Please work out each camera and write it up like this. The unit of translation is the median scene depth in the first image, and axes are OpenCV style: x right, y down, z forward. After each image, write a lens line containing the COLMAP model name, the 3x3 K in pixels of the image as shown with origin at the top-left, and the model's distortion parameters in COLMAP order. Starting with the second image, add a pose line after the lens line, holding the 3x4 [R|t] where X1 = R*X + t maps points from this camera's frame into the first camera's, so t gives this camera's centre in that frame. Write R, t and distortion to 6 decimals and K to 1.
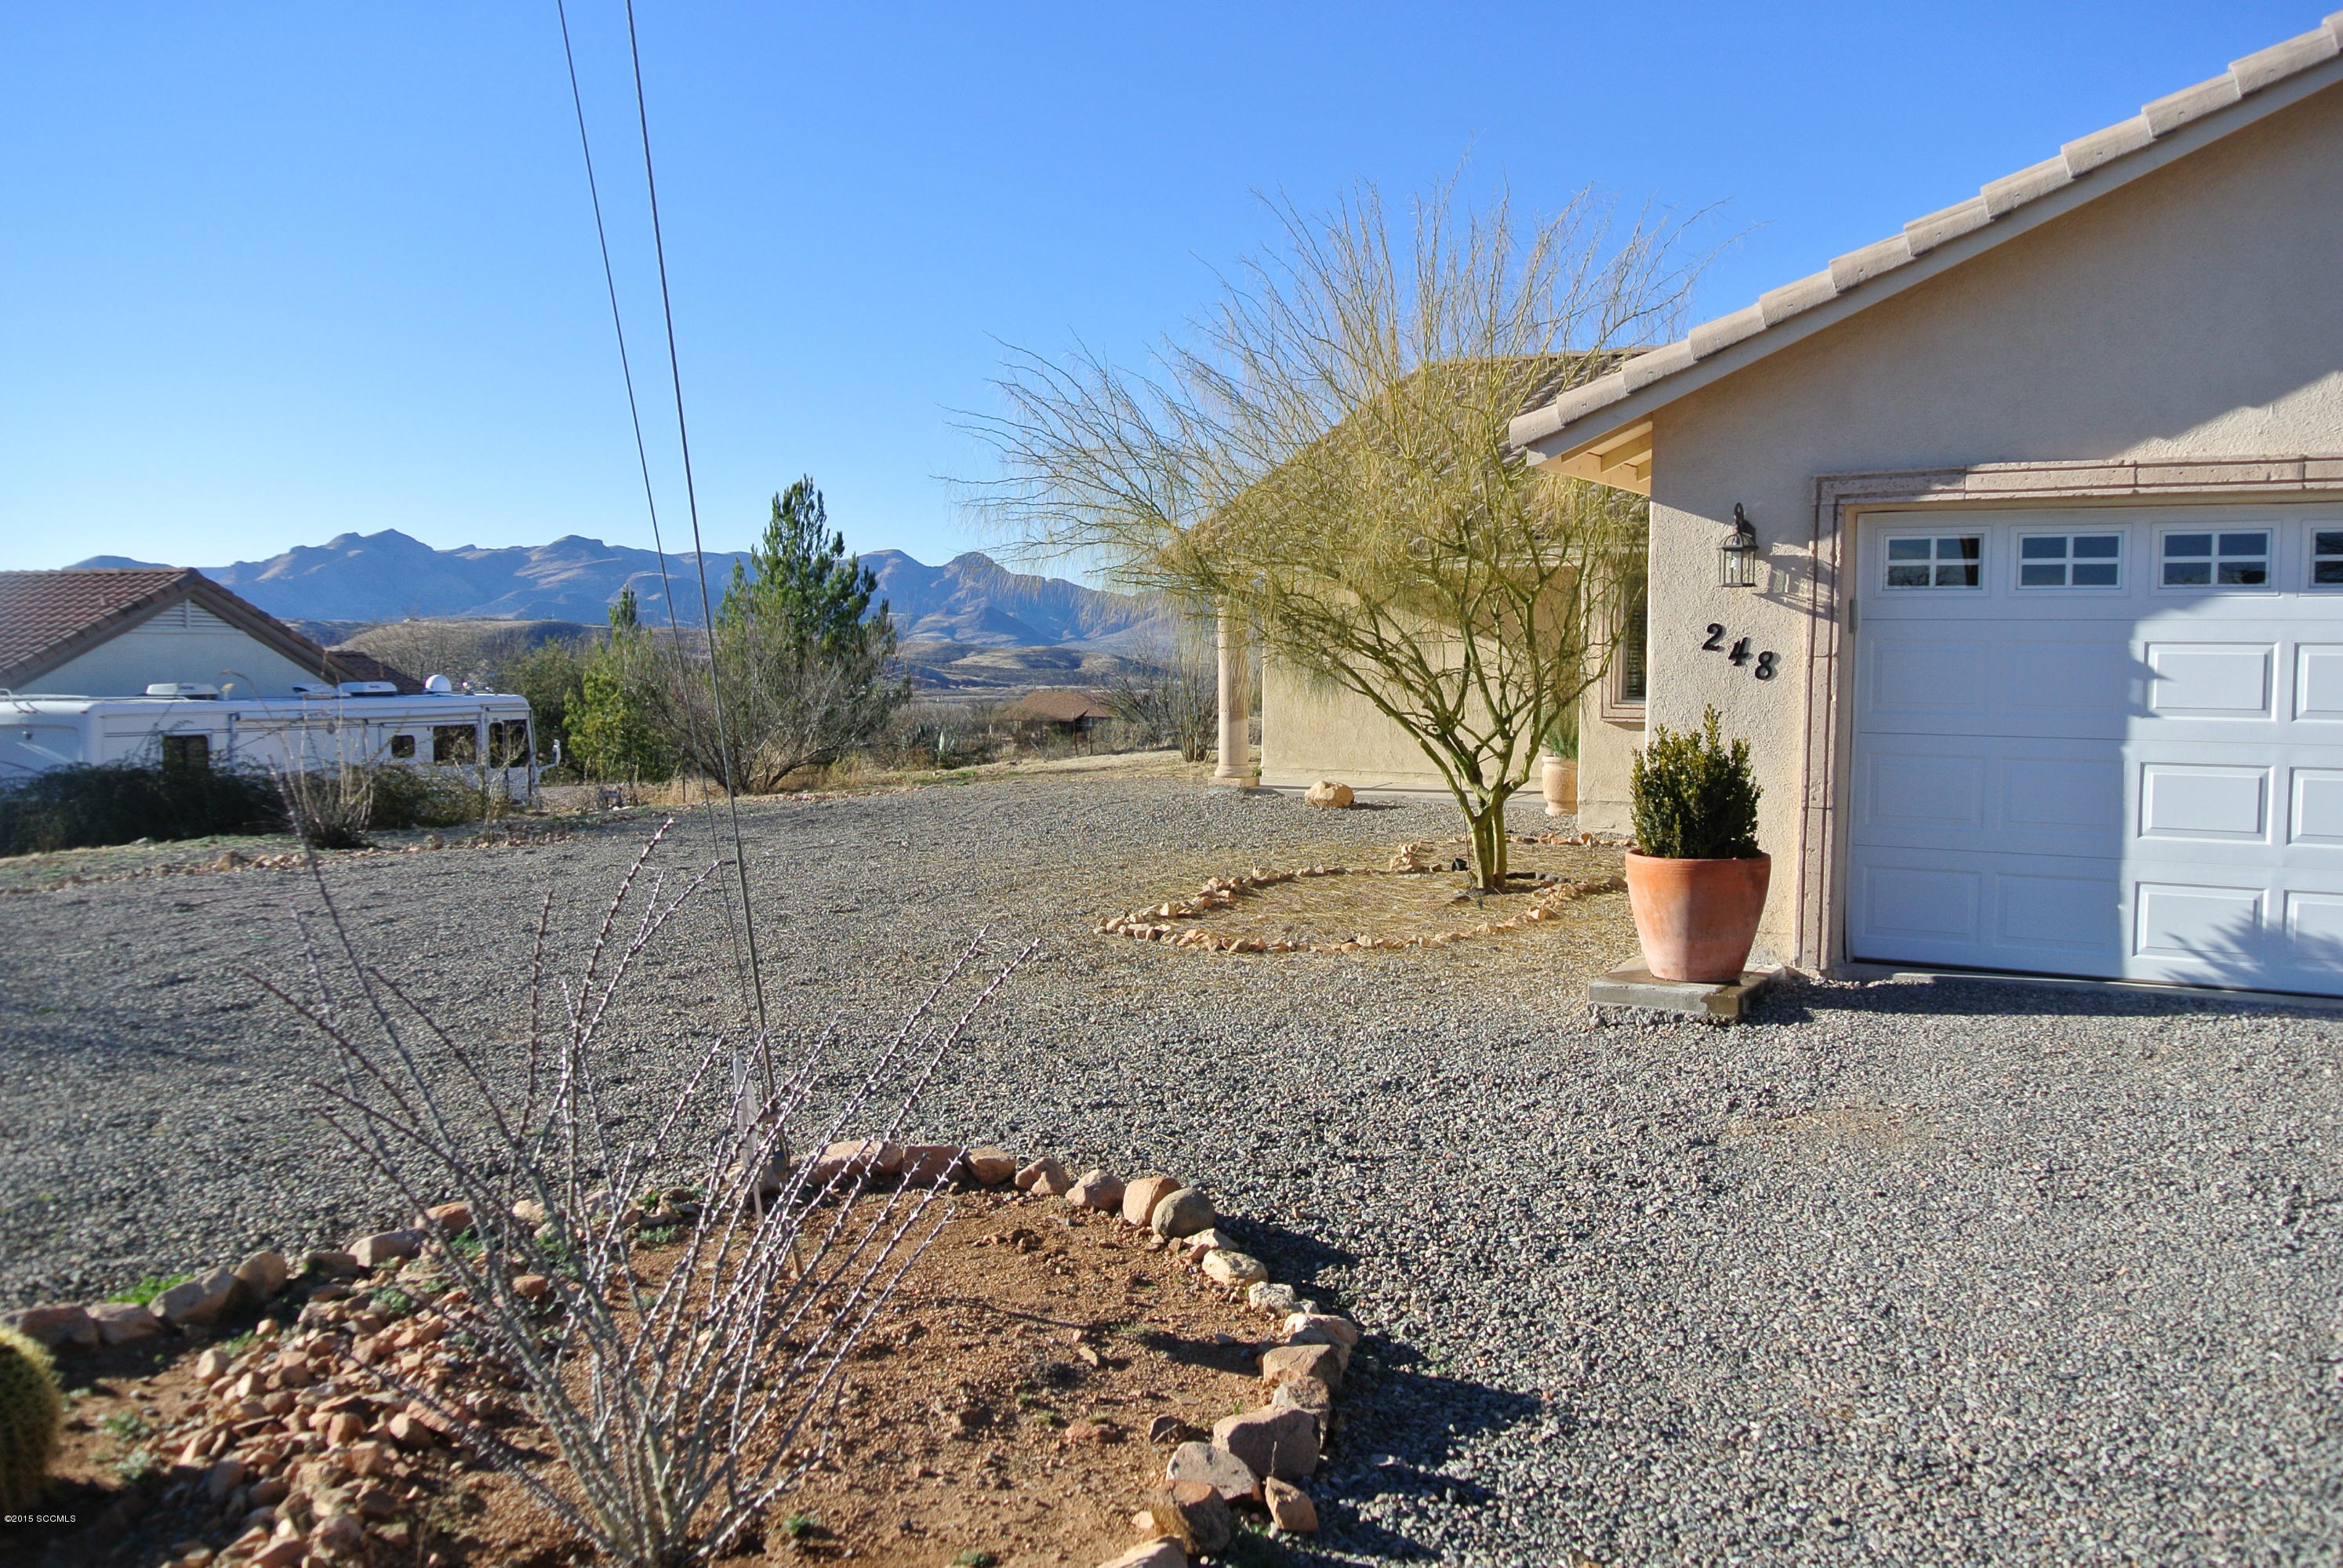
lens RADIAL K [[2010.7, 0, 1171.5], [0, 2010.7, 784.0], [0, 0, 1]] dist [-0.067981, 0.010855]
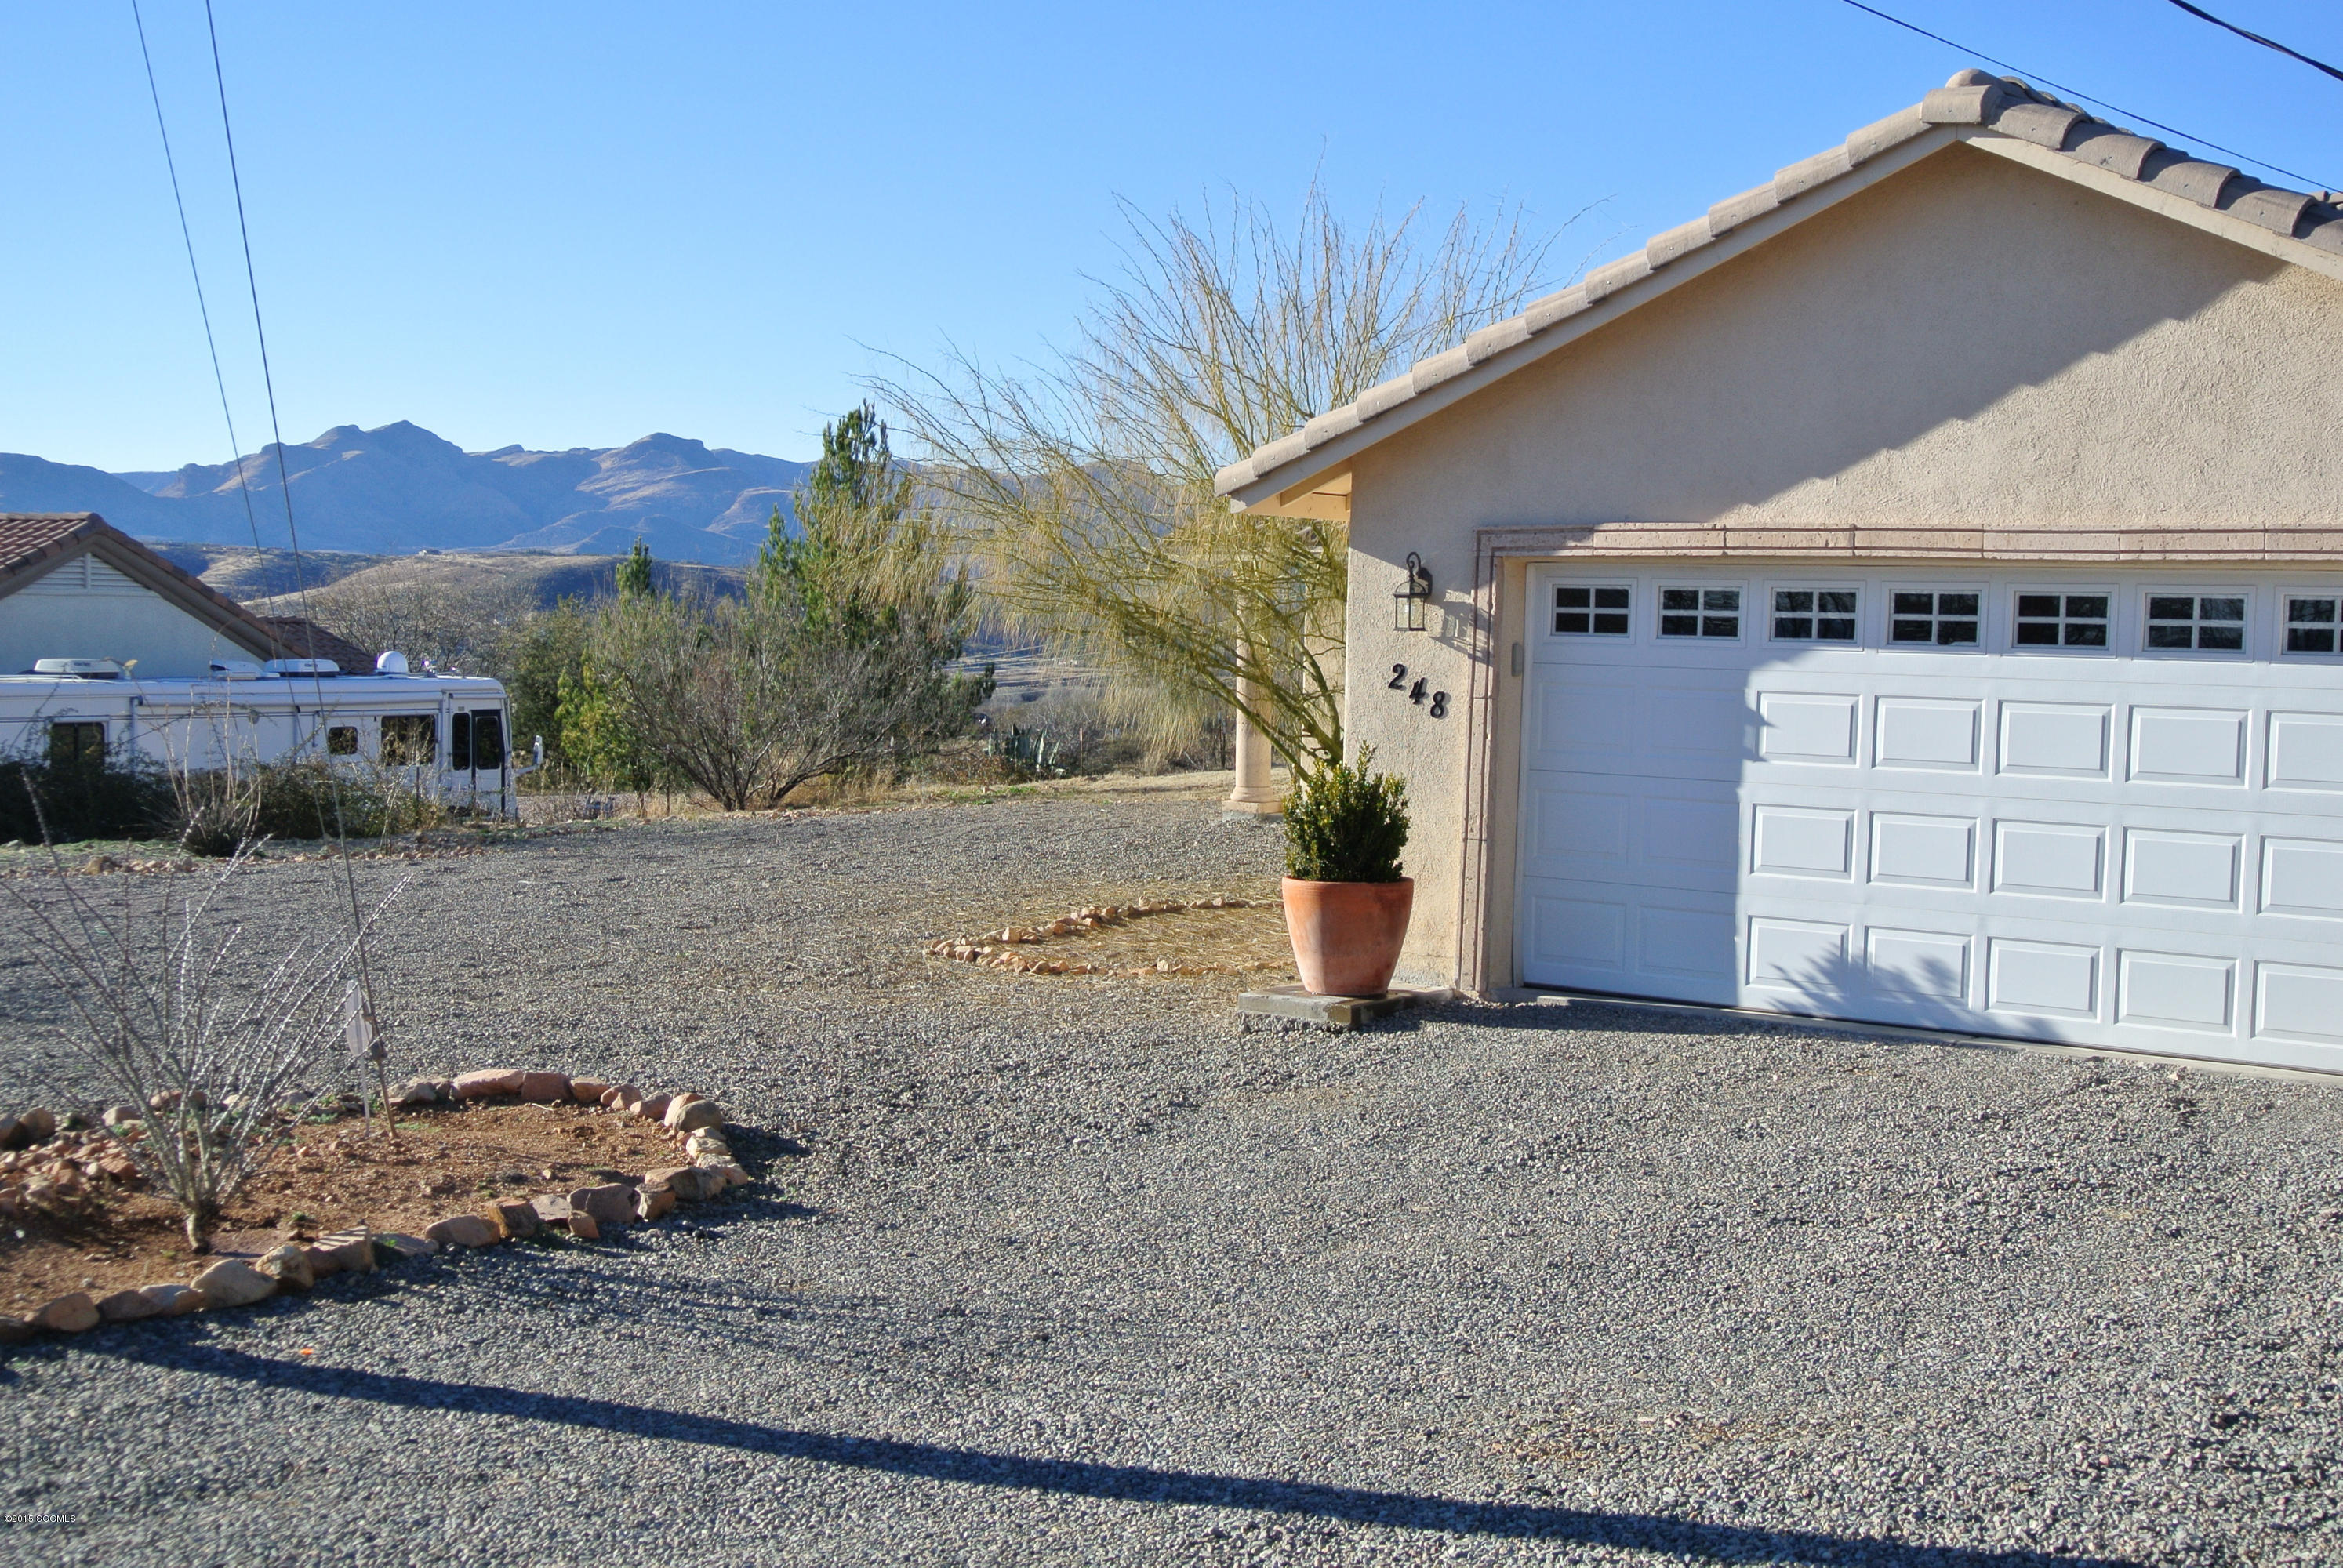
lens RADIAL K [[3012.9, 0, 1171.5], [0, 3012.9, 784.0], [0, 0, 1]] dist [-0.019427, -0.065743]
pose [[0.992157, 0.022851, -0.122893, 0.358563], [-0.023911, 0.999688, -0.007156, -0.002215], [0.122691, 0.010038, 0.992394, -0.616584]]
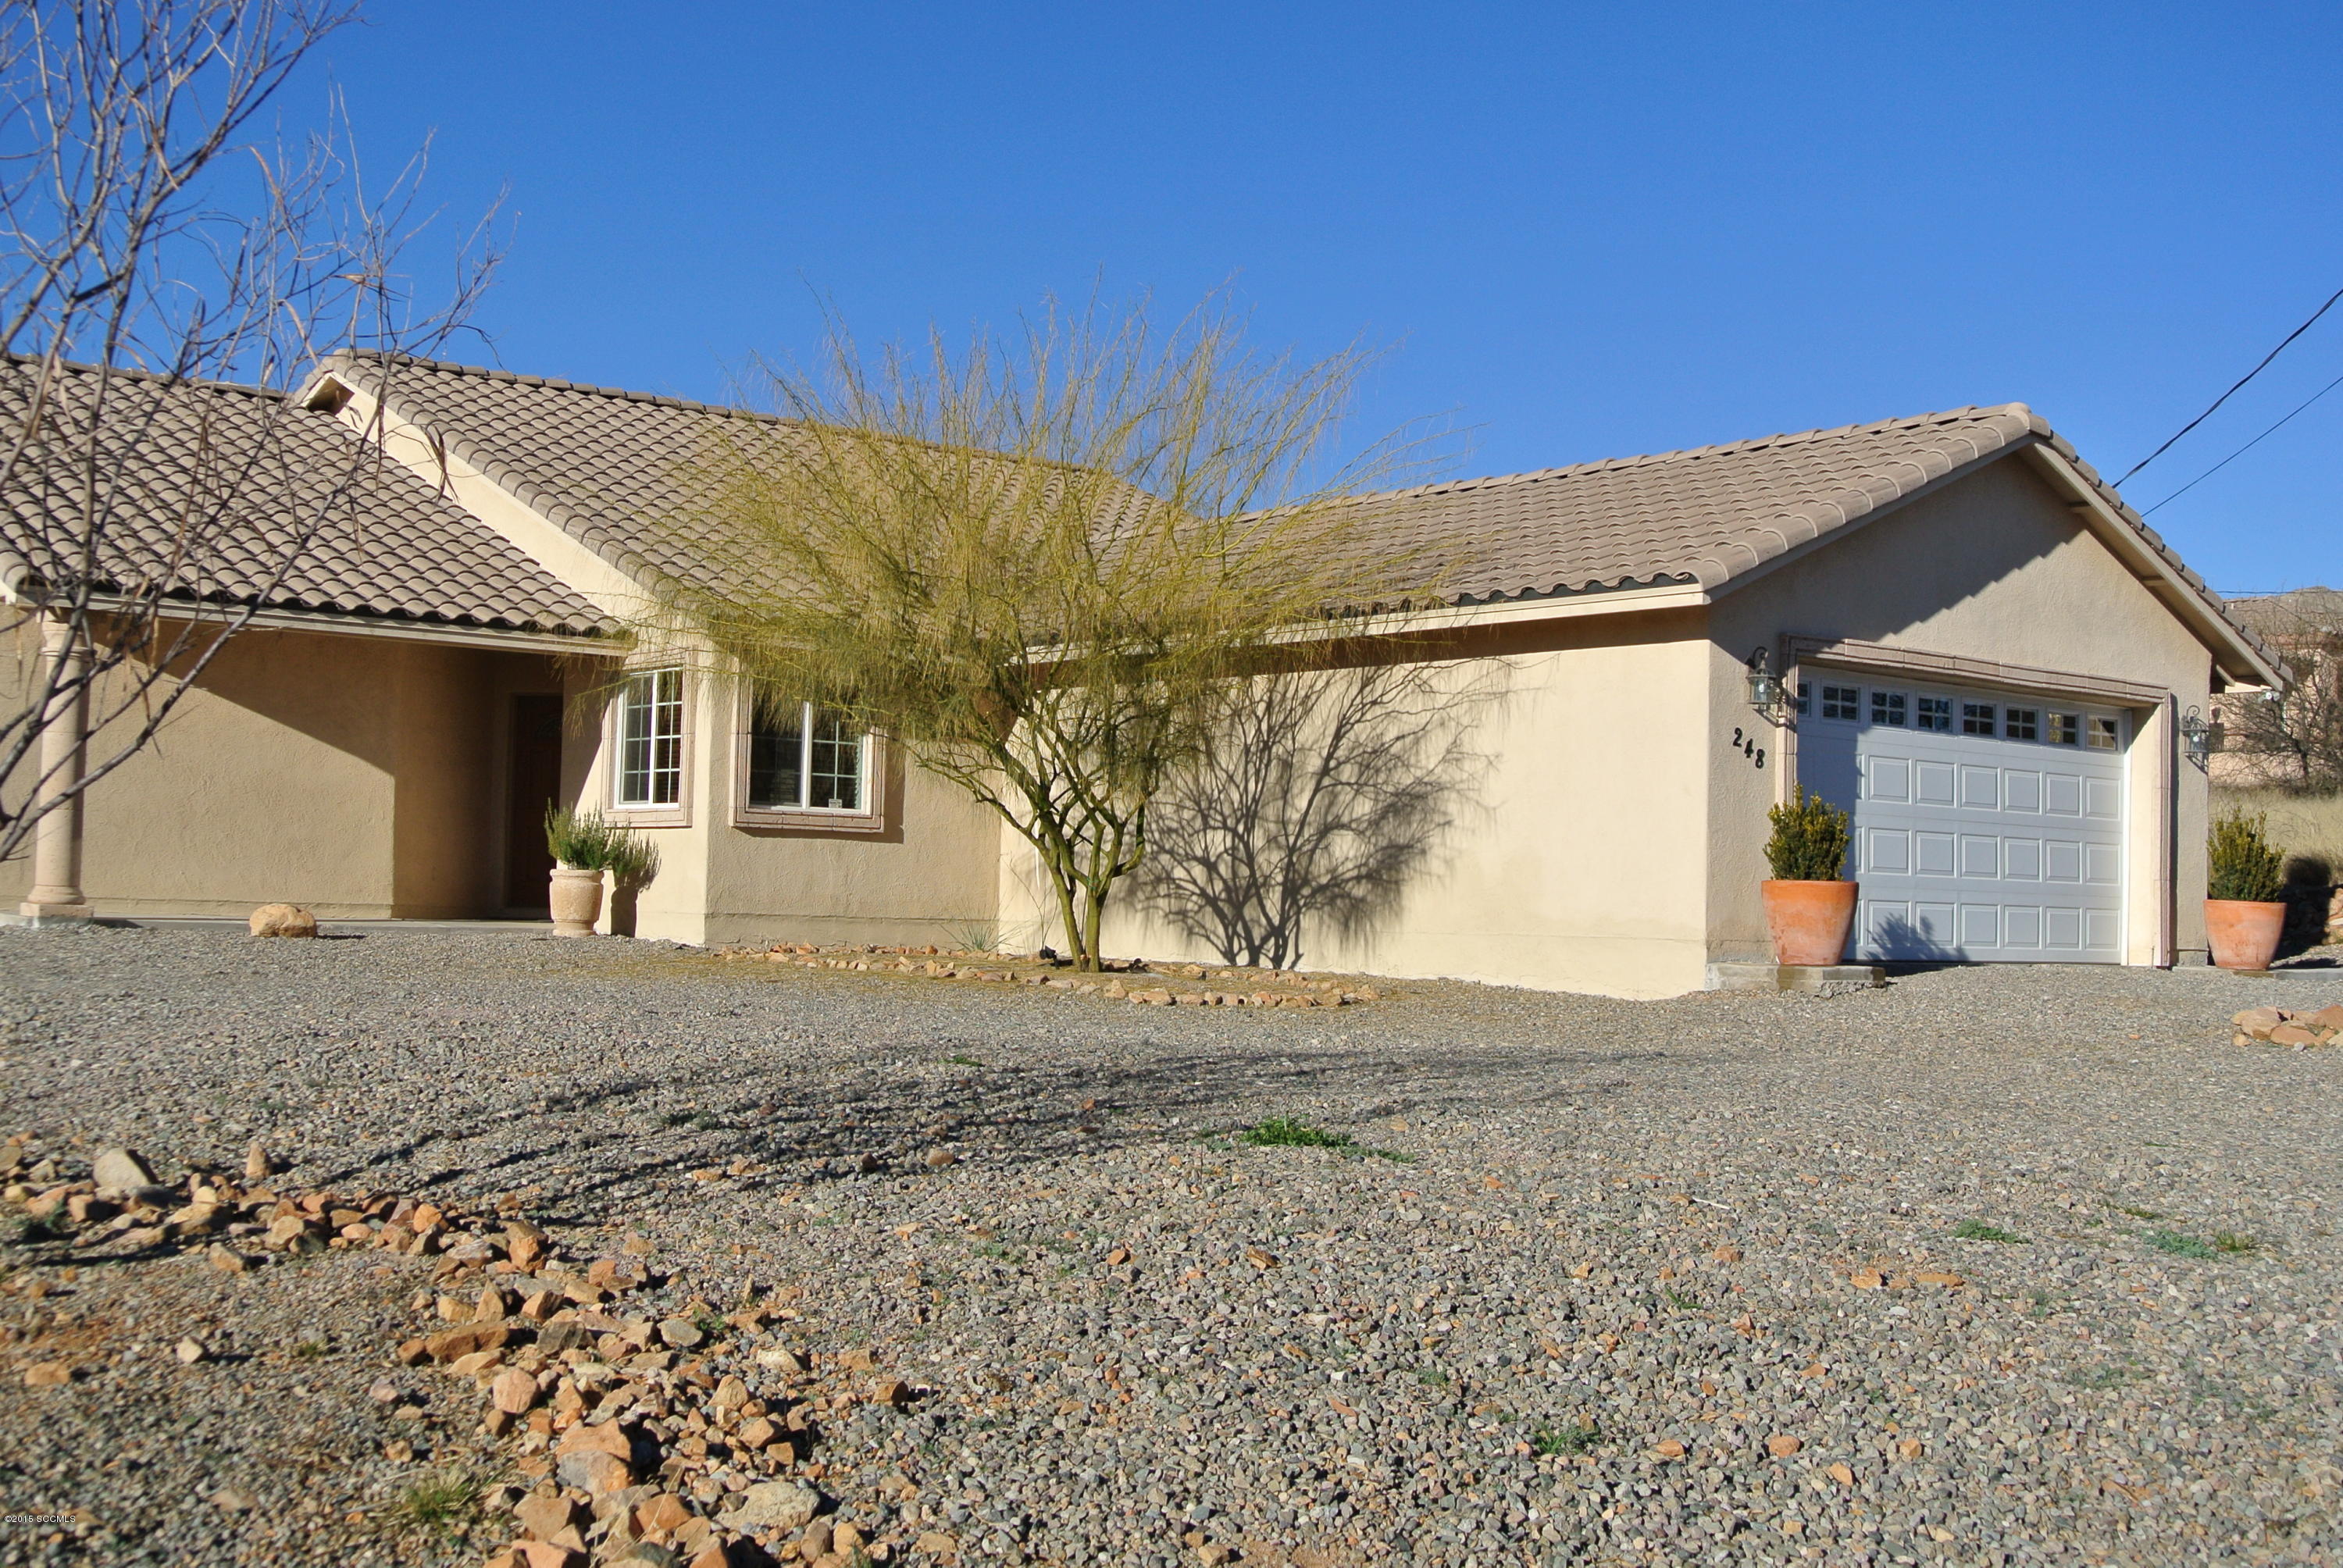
lens RADIAL K [[2715.9, 0, 1171.5], [0, 2715.9, 784.0], [0, 0, 1]] dist [-0.000924, -0.001934]
pose [[0.306782, 0.011192, 0.951714, -1.764643], [-0.029747, 0.999555, -0.002166, -0.023630], [-0.951315, -0.027646, 0.306979, 0.806504]]
